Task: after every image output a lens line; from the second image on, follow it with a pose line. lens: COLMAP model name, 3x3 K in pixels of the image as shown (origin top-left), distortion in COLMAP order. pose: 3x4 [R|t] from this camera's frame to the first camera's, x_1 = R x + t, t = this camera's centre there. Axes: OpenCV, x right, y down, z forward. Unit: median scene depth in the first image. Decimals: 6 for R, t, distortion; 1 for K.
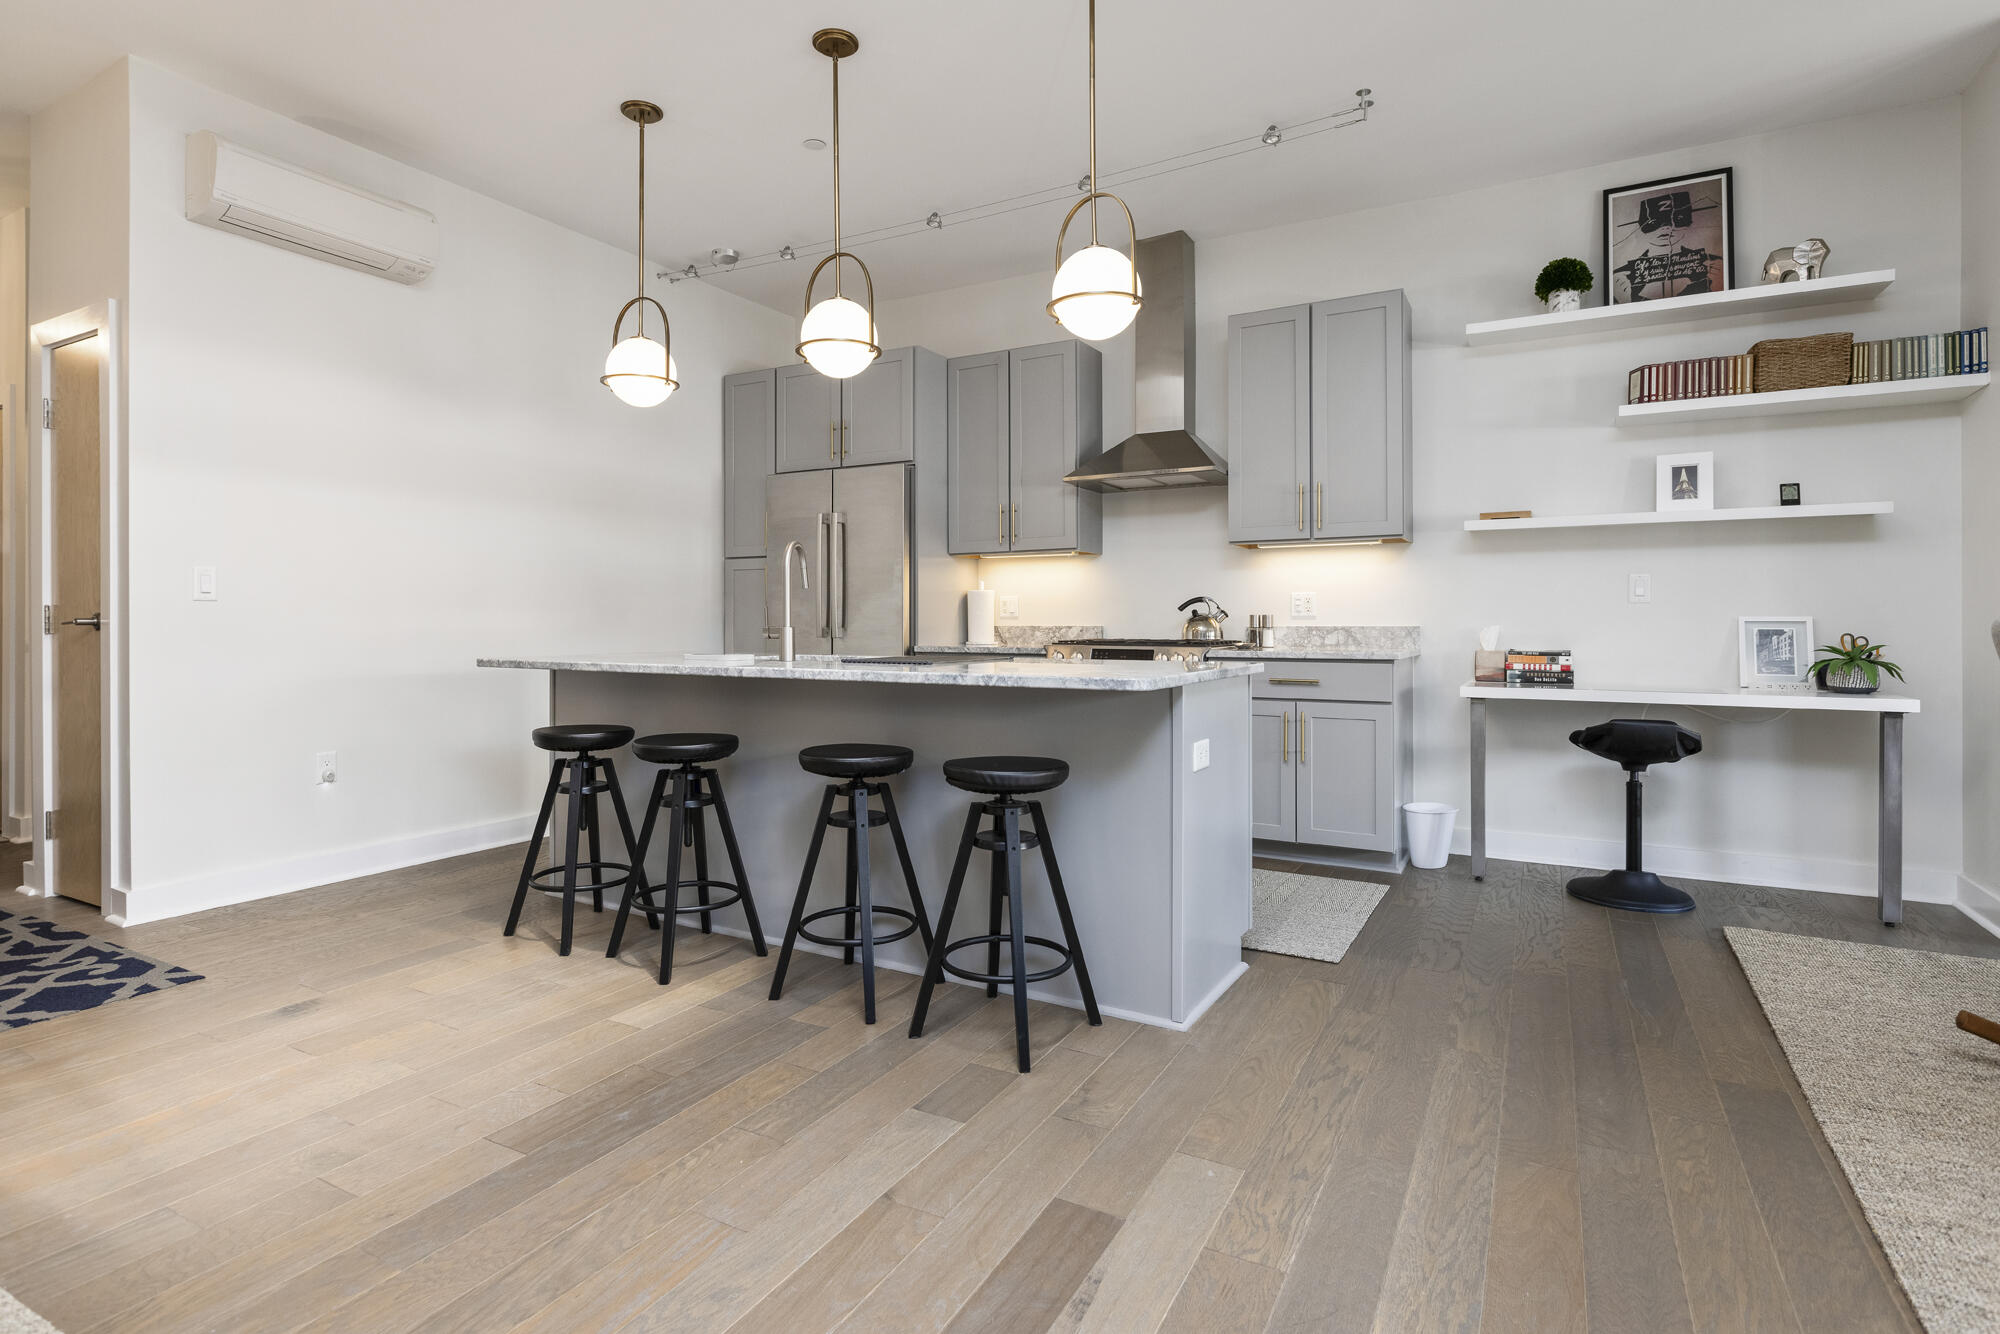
lens RADIAL K [[1001.2, 0, 1001.0], [0, 1001.2, 620.8], [0, 0, 1]] dist [0.006529, -0.004611]
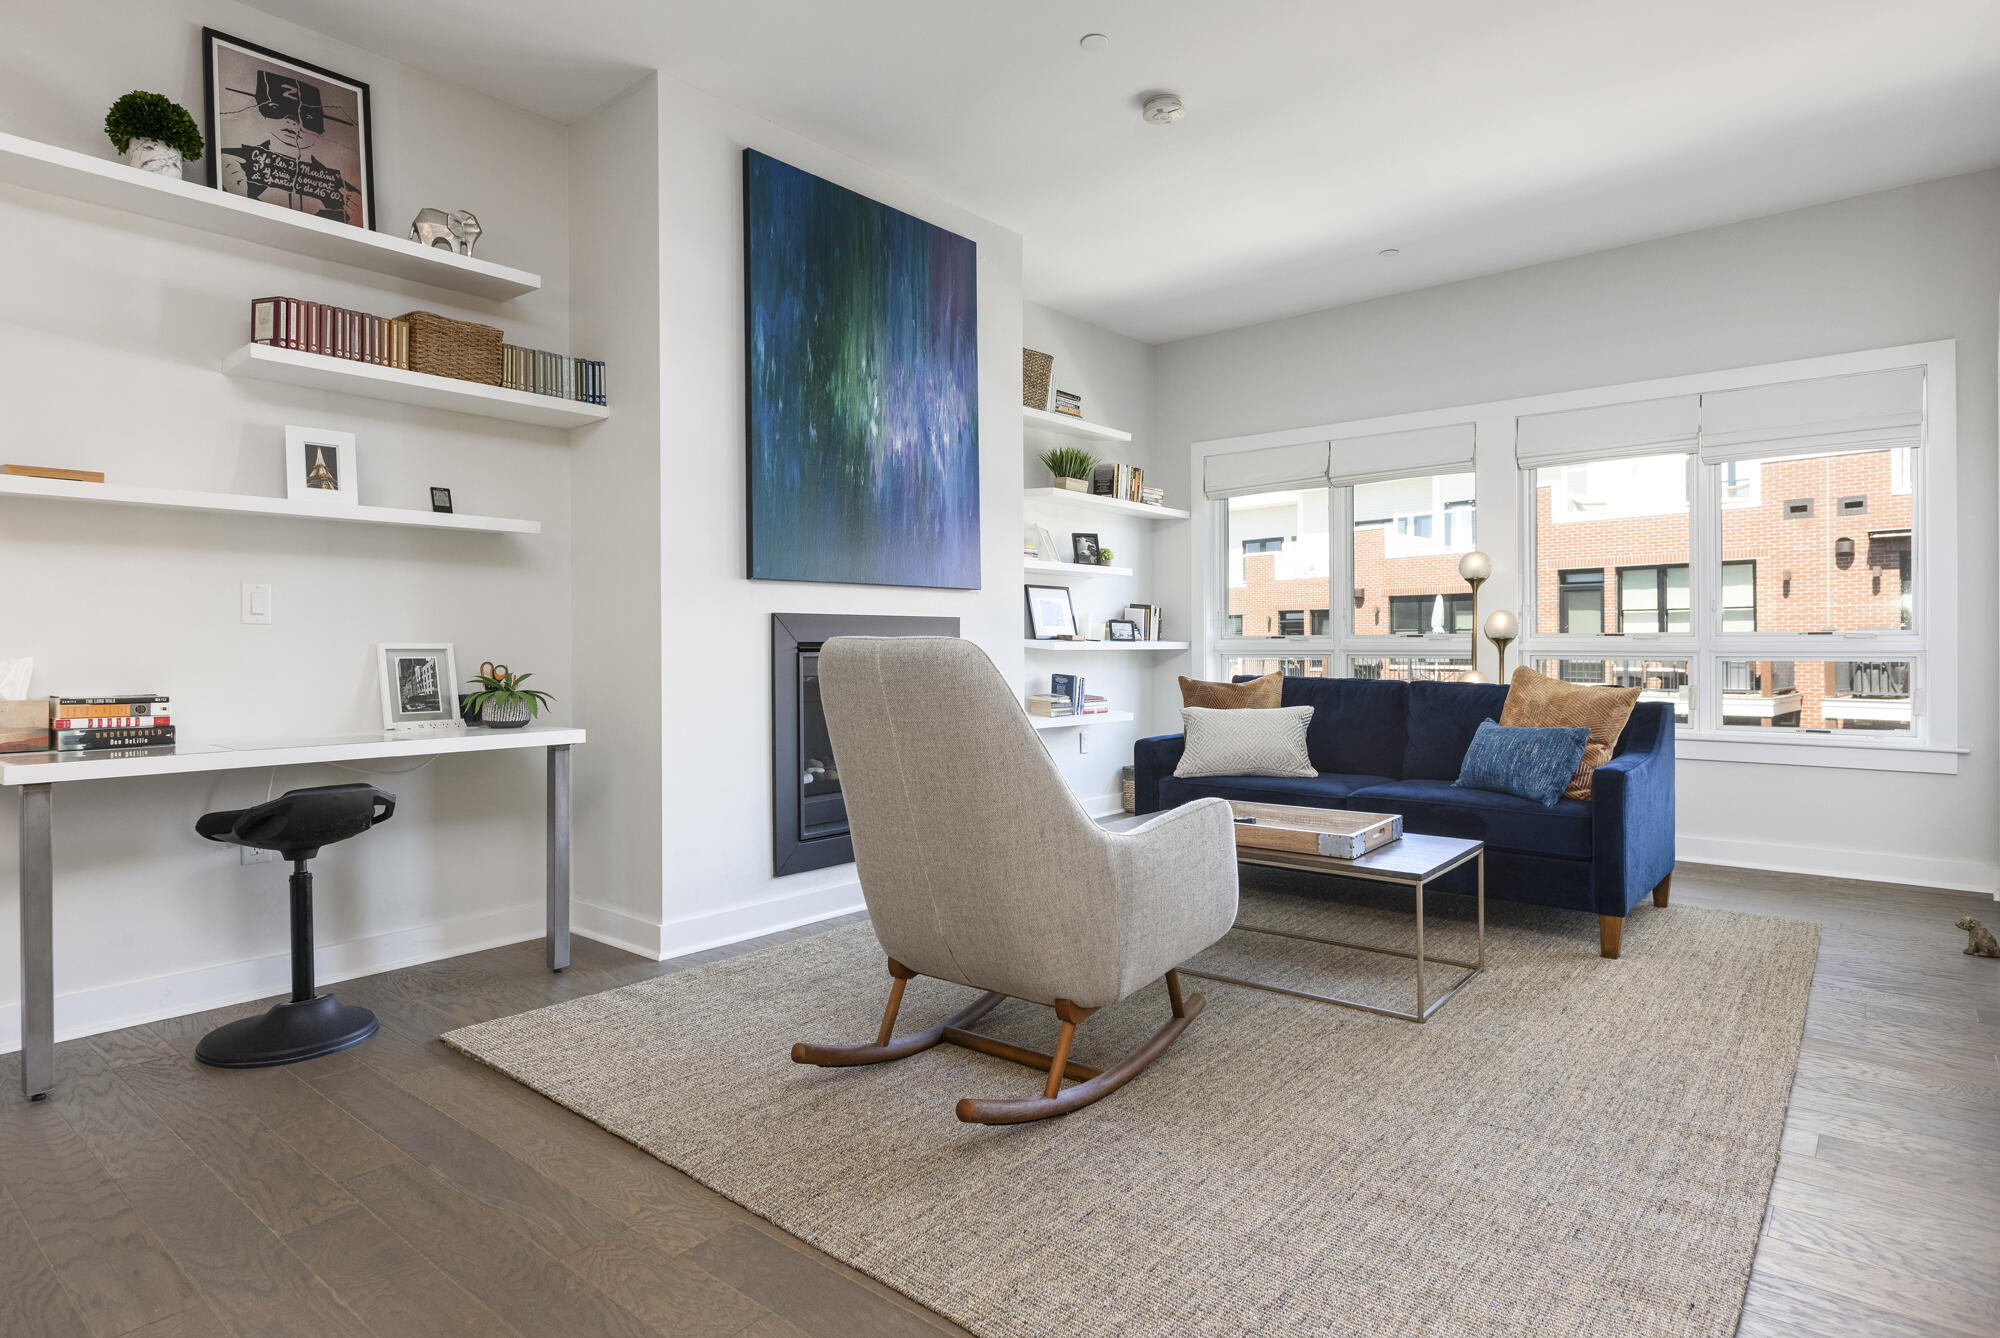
lens RADIAL K [[1077.2, 0, 978.9], [0, 1077.2, 648.5], [0, 0, 1]] dist [-0.006045, 0.004673]
pose [[0.204120, 0.001378, 0.978945, -0.015191], [0.007909, 0.999964, -0.003056, 0.006206], [-0.978914, 0.008367, 0.204101, 0.348037]]
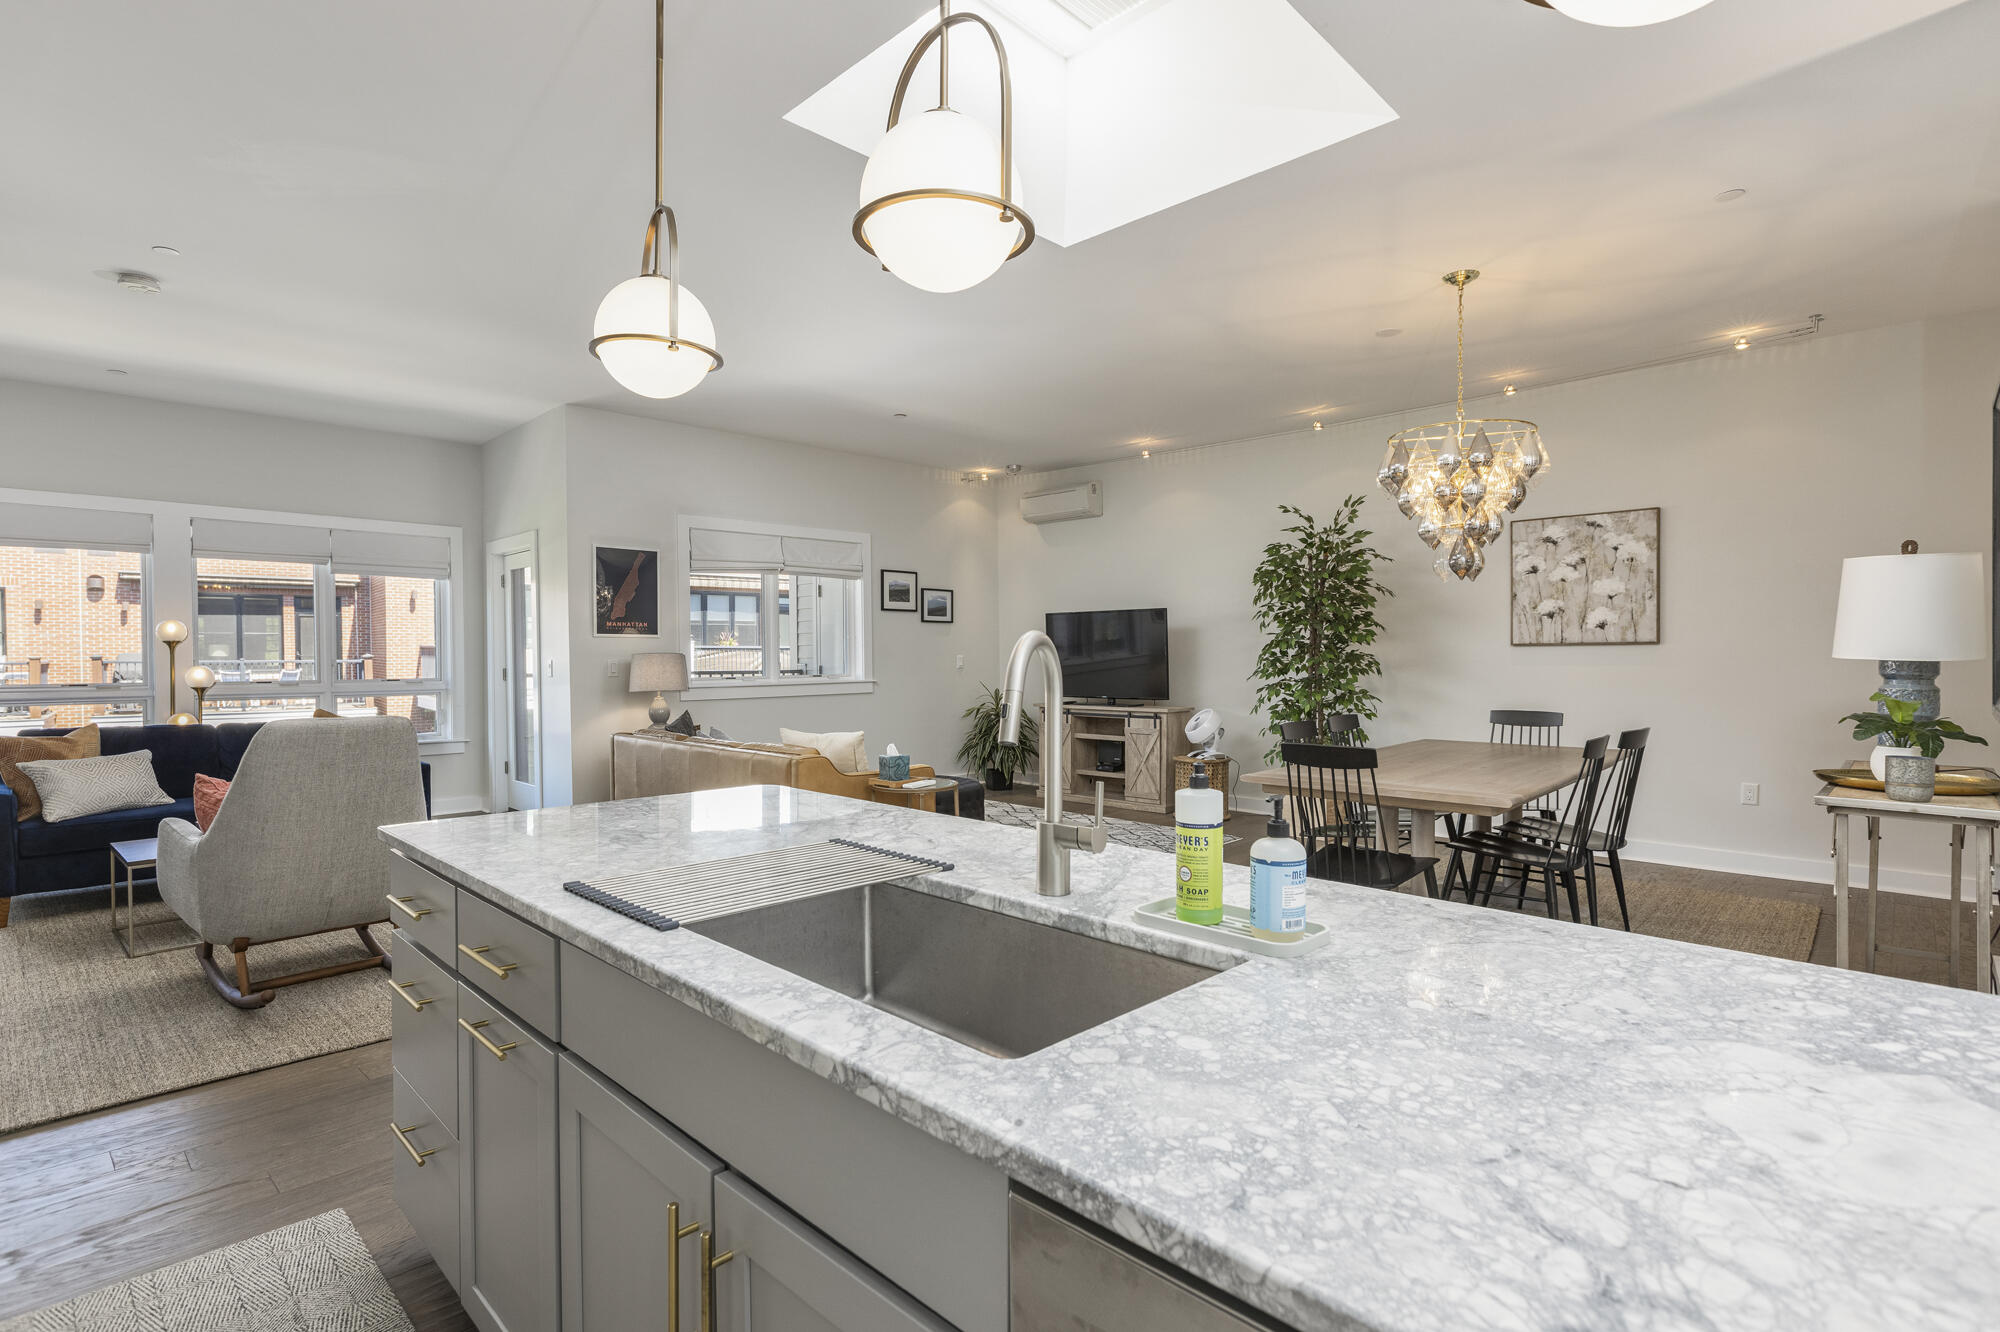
lens RADIAL K [[975.3, 0, 992.2], [0, 975.3, 663.8], [0, 0, 1]] dist [-0.002245, -0.000465]
pose [[-0.966350, 0.003078, 0.257213, -0.242582], [0.006952, 0.999876, 0.014150, -0.057853], [-0.257138, 0.015462, -0.966251, 1.195352]]
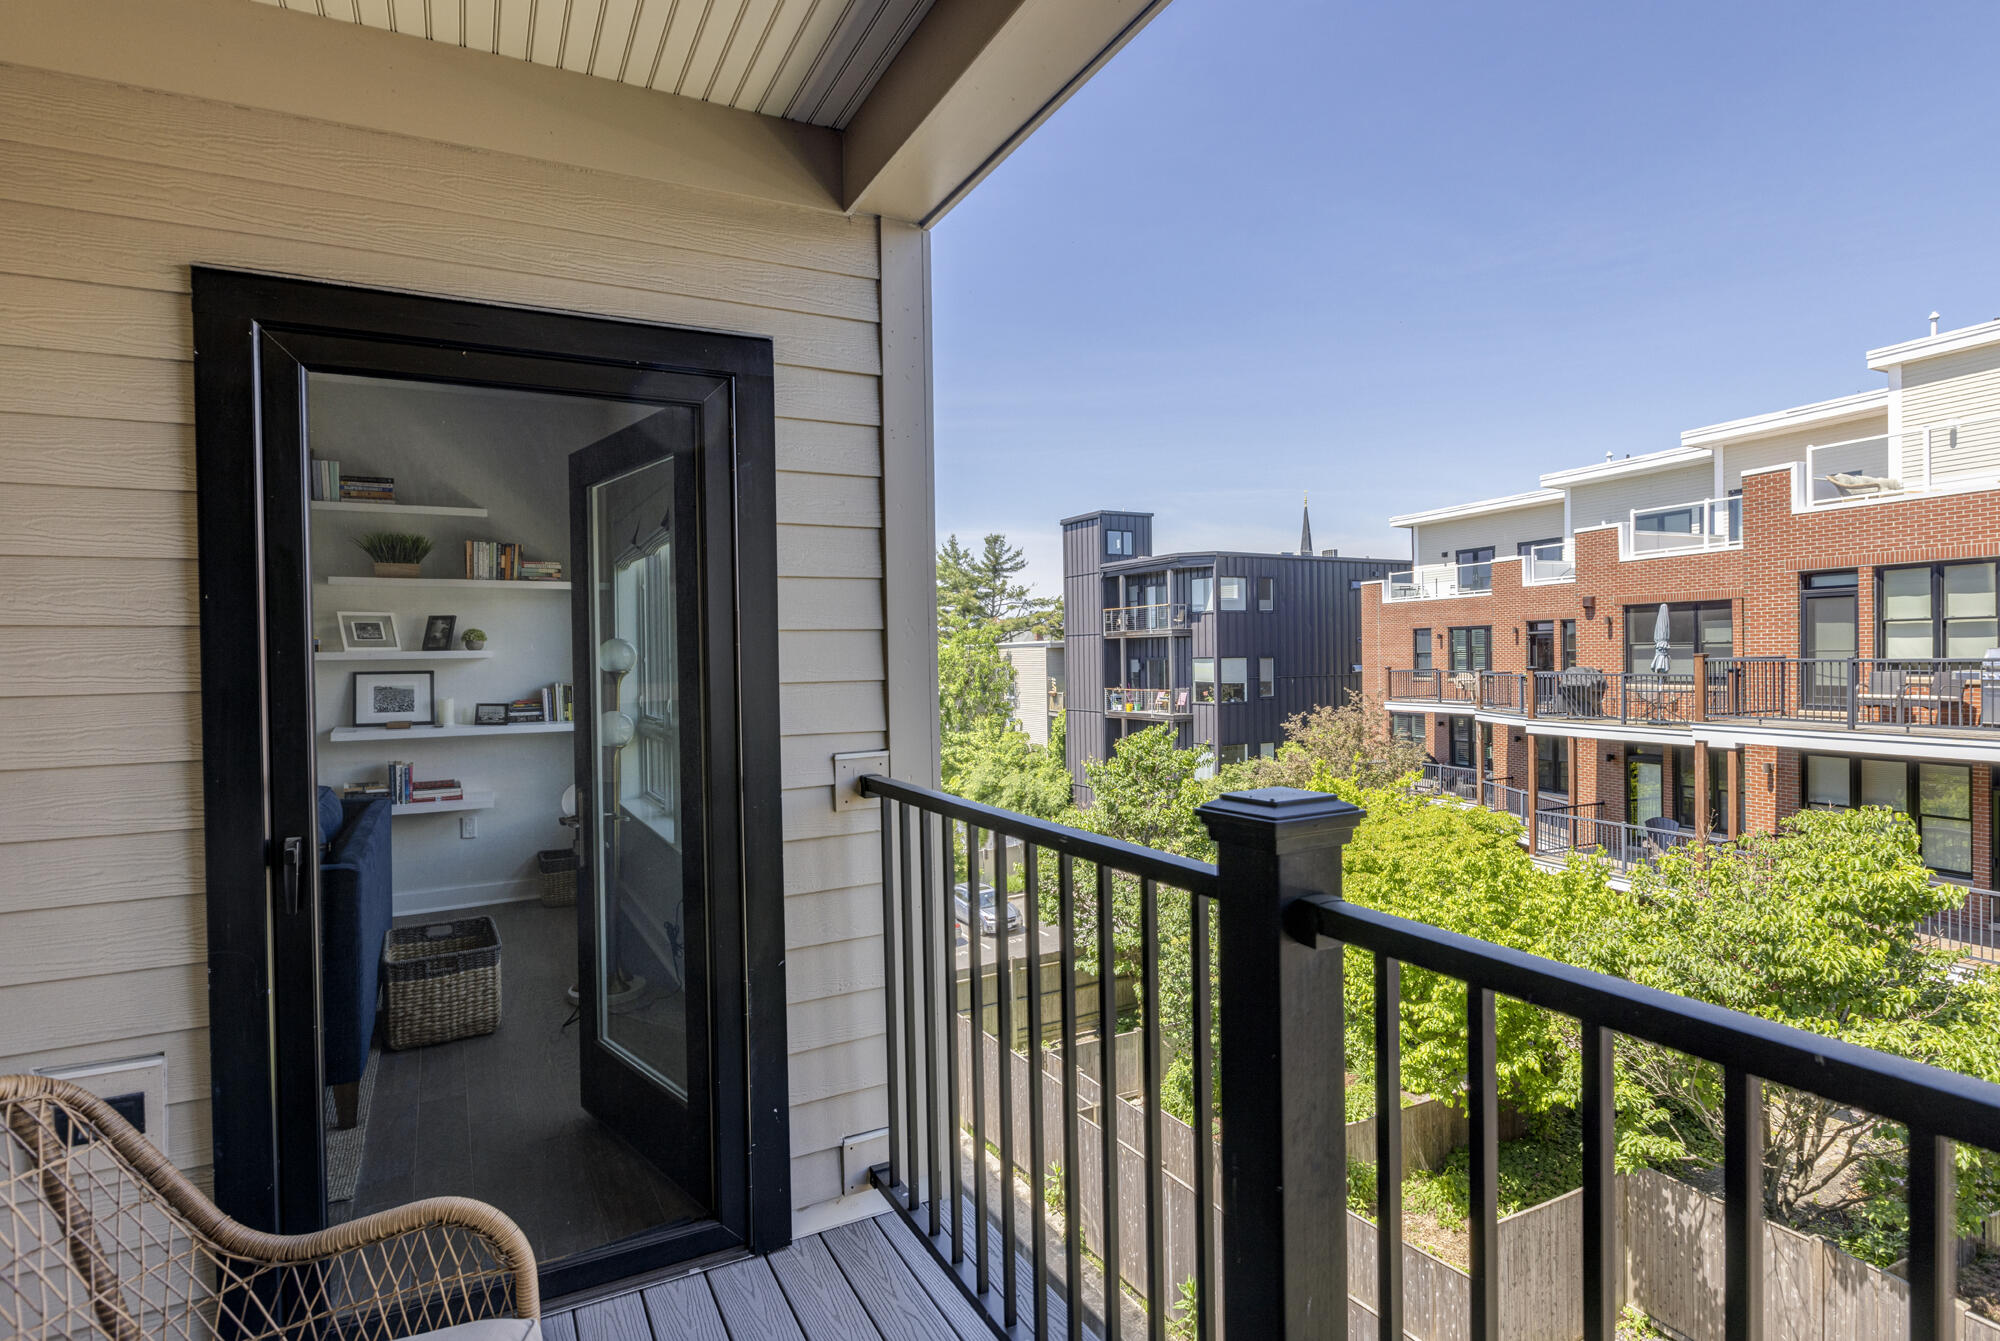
lens RADIAL K [[975.3, 0, 997.9], [0, 975.3, 671.3], [0, 0, 1]] dist [-0.002245, -0.000465]
pose [[0.538994, -0.019385, 0.842087, 0.798472], [0.017384, 0.999778, 0.011887, -0.087069], [-0.842130, 0.008232, 0.539211, -0.889267]]
